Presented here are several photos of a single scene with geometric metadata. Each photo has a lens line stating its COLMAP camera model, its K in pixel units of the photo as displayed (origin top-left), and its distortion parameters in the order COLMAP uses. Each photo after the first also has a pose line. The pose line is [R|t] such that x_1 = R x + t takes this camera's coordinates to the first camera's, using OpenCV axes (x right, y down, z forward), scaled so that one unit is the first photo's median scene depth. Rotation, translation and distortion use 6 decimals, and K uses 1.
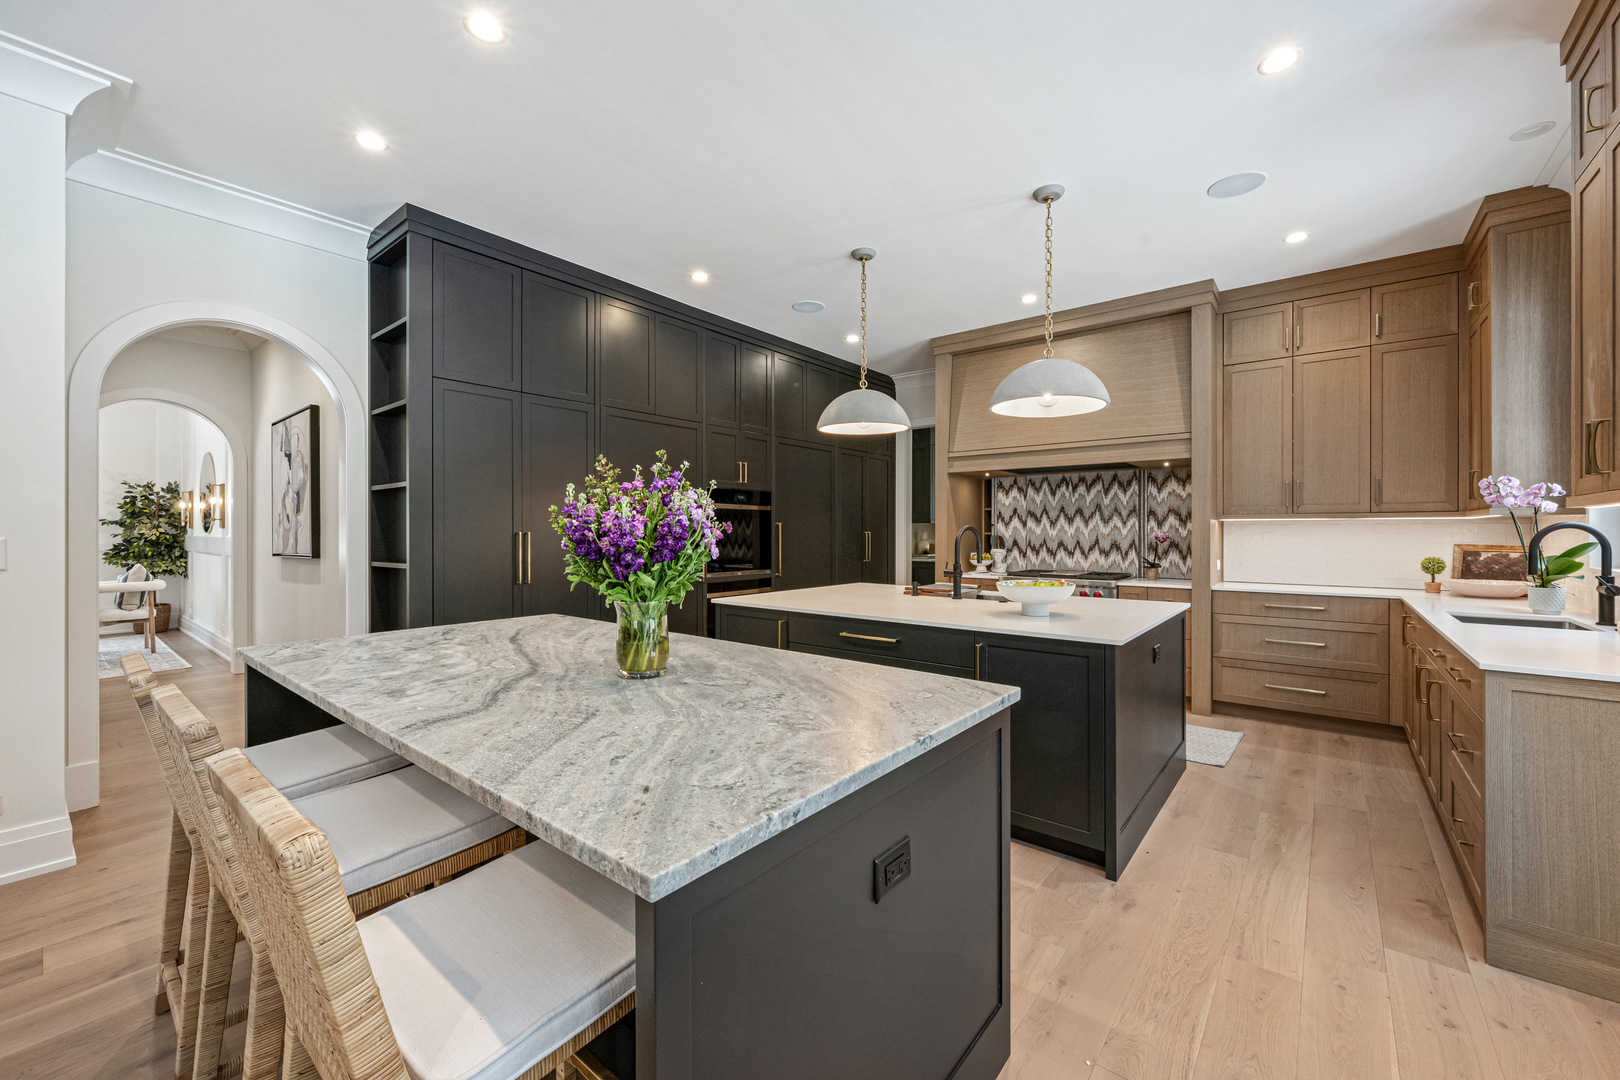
lens RADIAL K [[635.6, 0, 808.0], [0, 635.6, 532.0], [0, 0, 1]] dist [-0.001356, -0.000264]
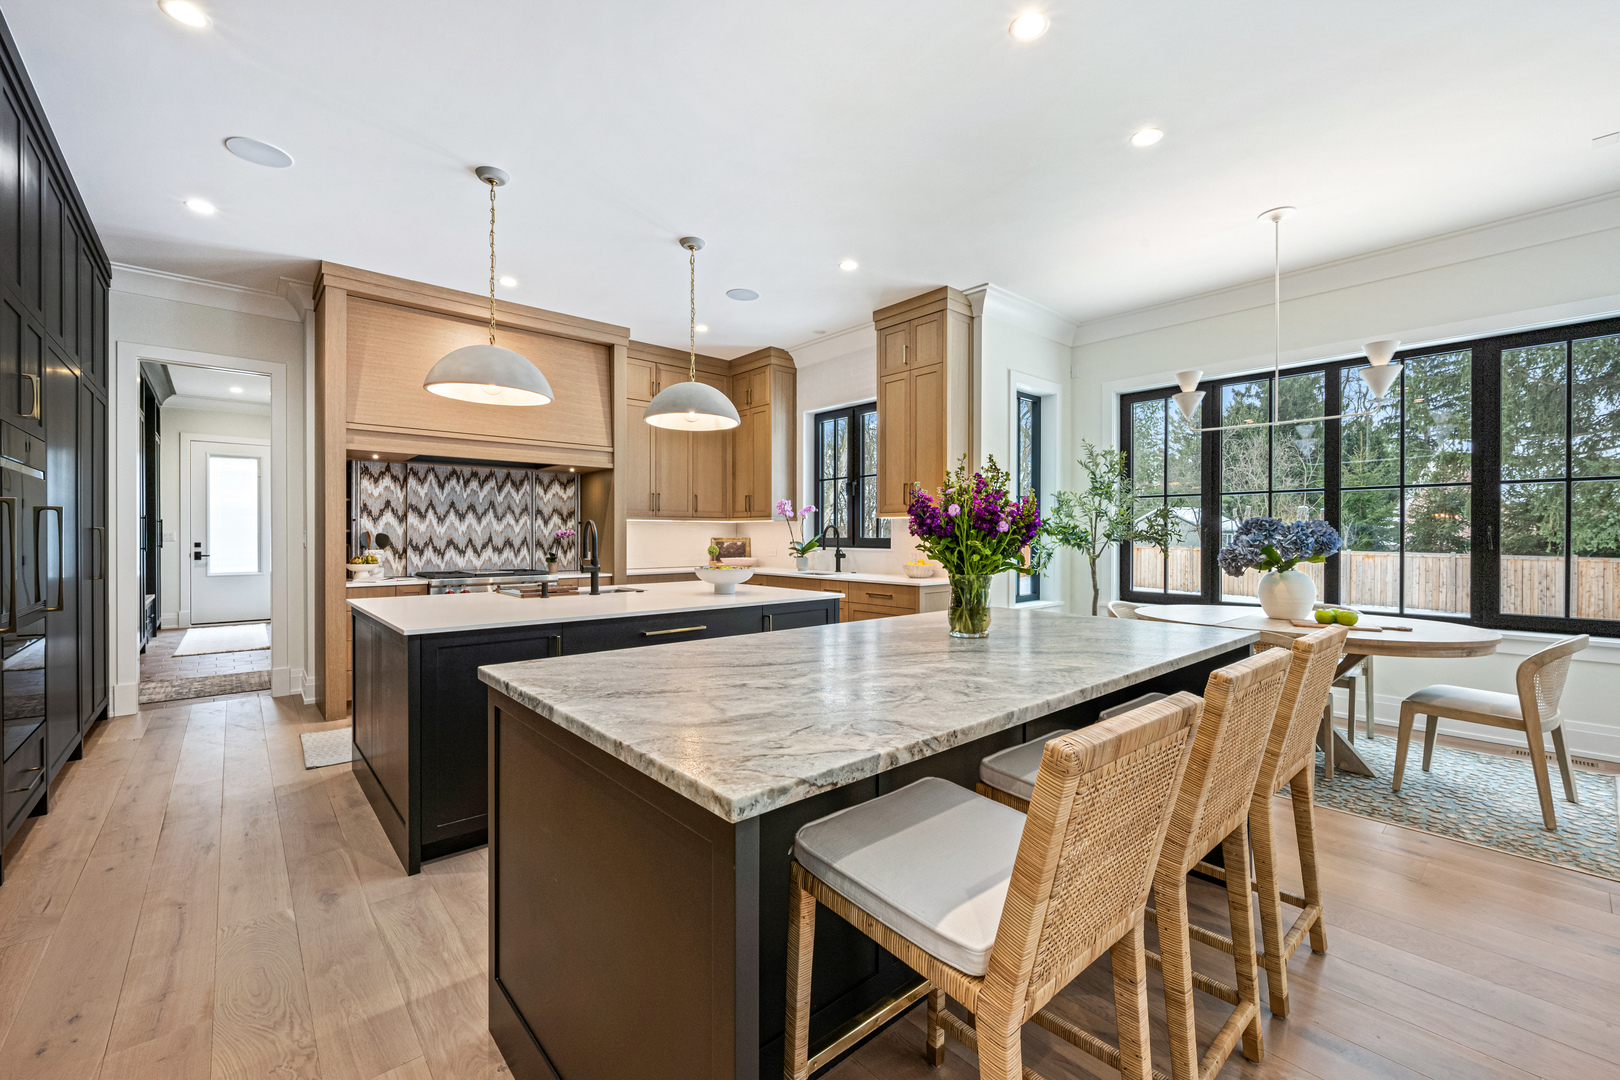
lens RADIAL K [[669.2, 0, 817.8], [0, 669.2, 535.2], [0, 0, 1]] dist [-0.001733, -0.000953]
pose [[0.164837, -0.001230, 0.986320, -0.593030], [-0.000127, 0.999999, 0.001268, 0.009475], [-0.986321, -0.000334, 0.164837, 0.402423]]
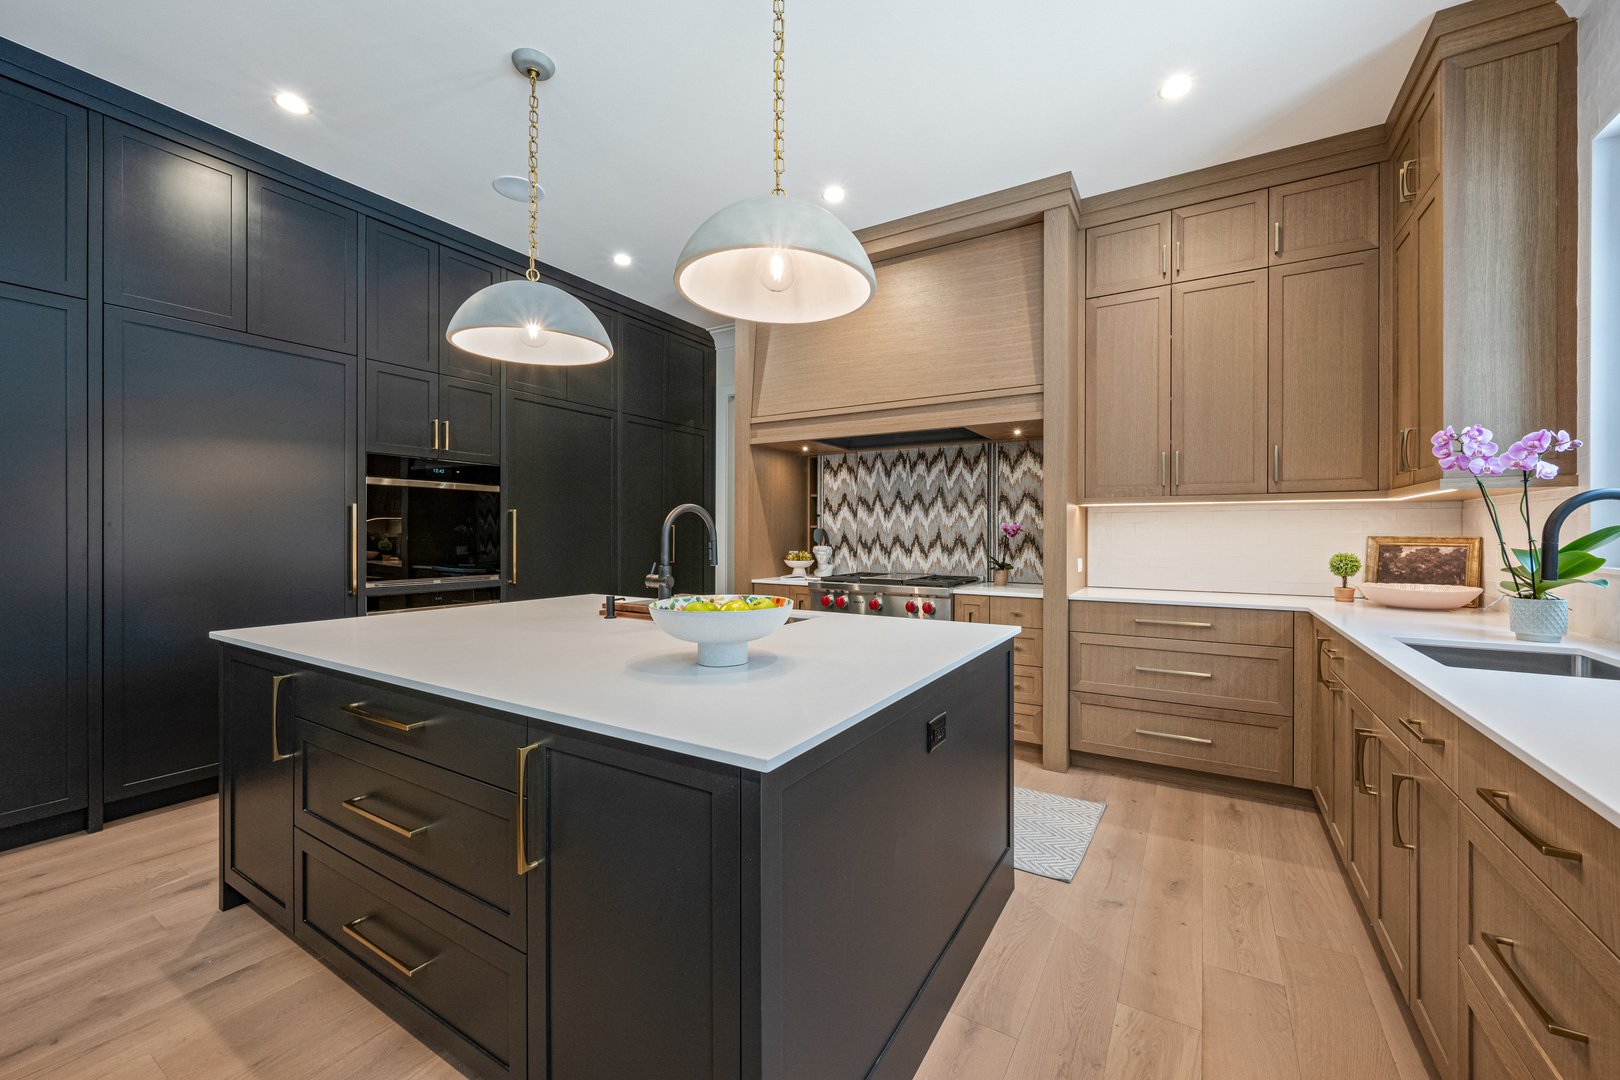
lens RADIAL K [[635.6, 0, 806.3], [0, 635.6, 535.1], [0, 0, 1]] dist [-0.001356, -0.000264]
pose [[0.991437, 0.001116, 0.130580, 0.237359], [-0.001405, 0.999997, 0.002116, 0.015684], [-0.130577, -0.002281, 0.991436, 0.310502]]
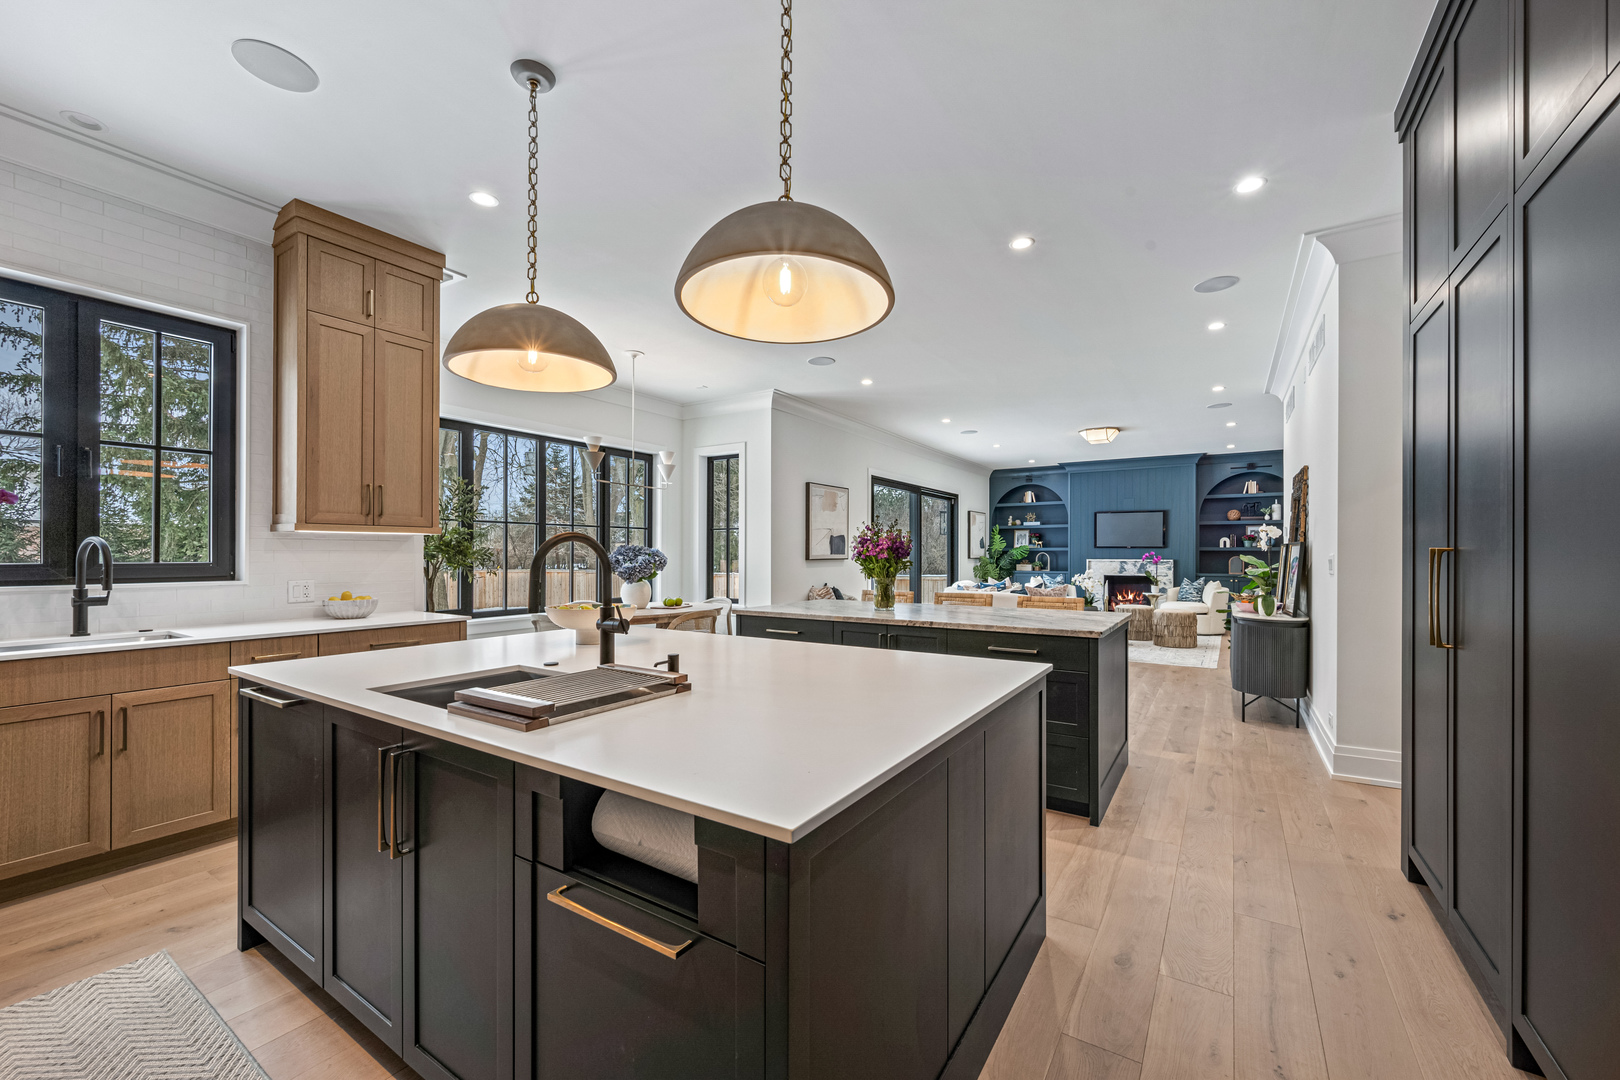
lens RADIAL K [[635.6, 0, 818.1], [0, 635.6, 552.5], [0, 0, 1]] dist [-0.001356, -0.000264]
pose [[-0.993894, -0.001816, -0.110322, 0.103098], [-0.001332, 0.999989, -0.004459, 0.007125], [0.110329, -0.004285, -0.993886, 1.264029]]
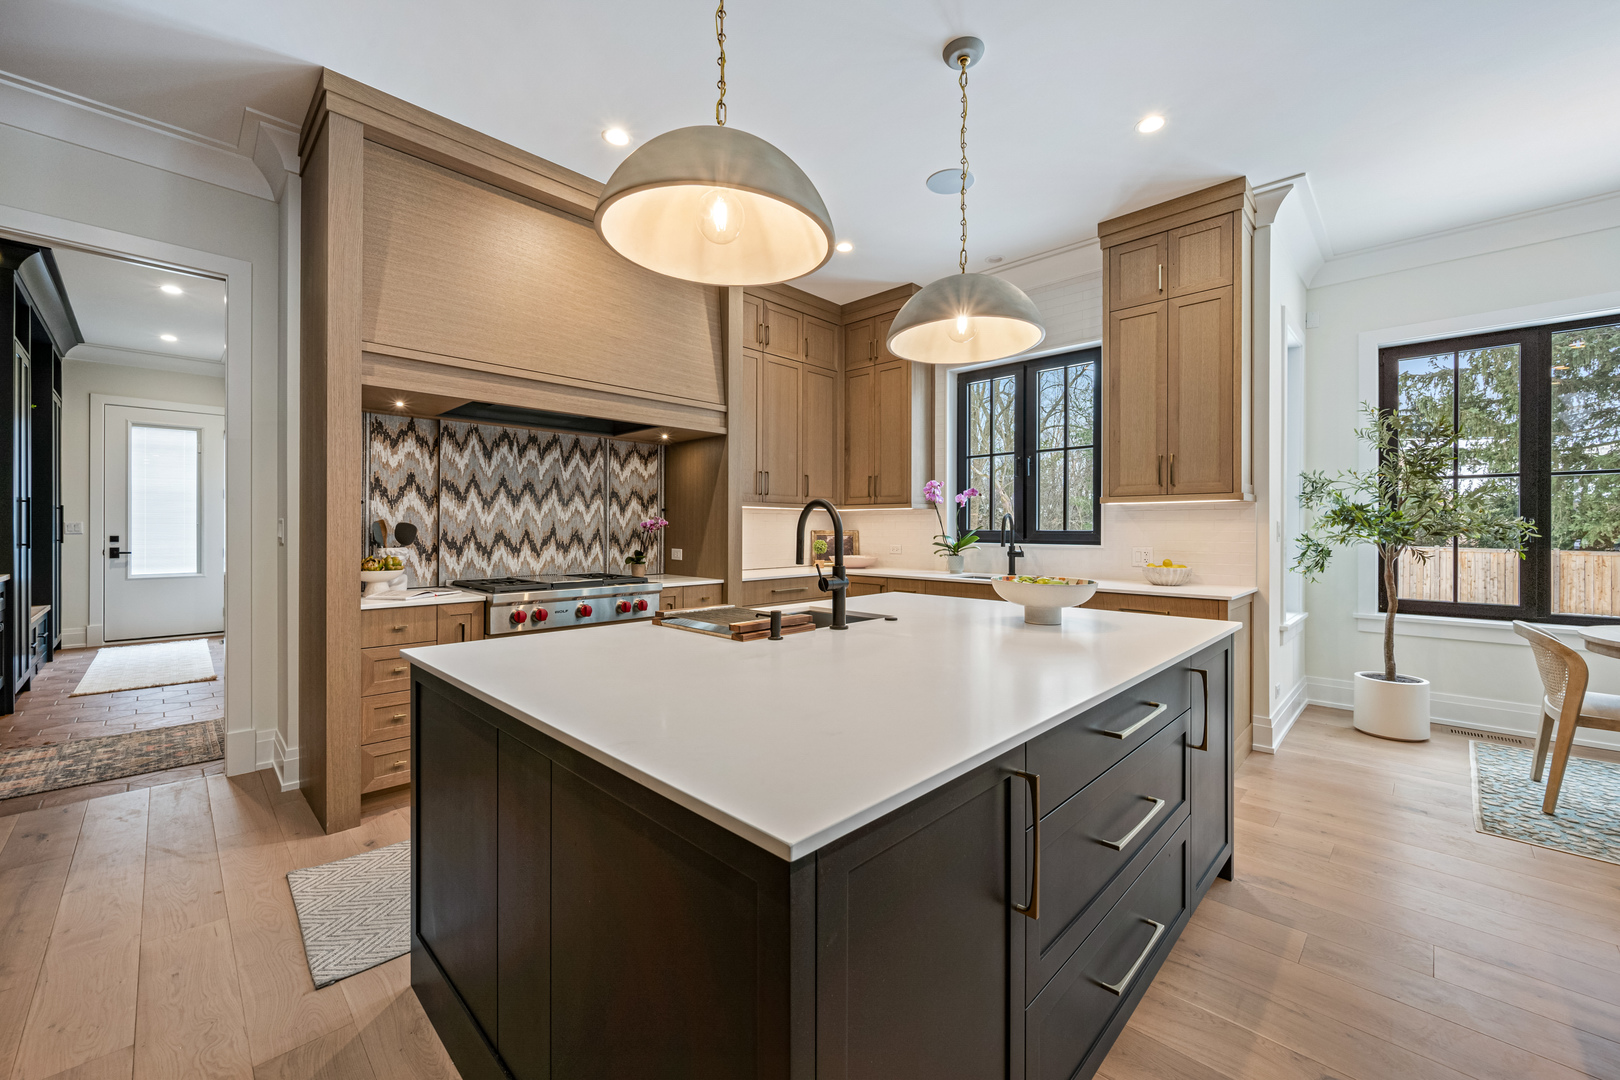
lens RADIAL K [[635.6, 0, 811.3], [0, 635.6, 525.6], [0, 0, 1]] dist [-0.001356, -0.000264]
pose [[0.089339, 0.002559, 0.995998, -0.263372], [-0.001693, 0.999996, -0.002417, 0.011967], [-0.996000, -0.001470, 0.089343, 0.802851]]
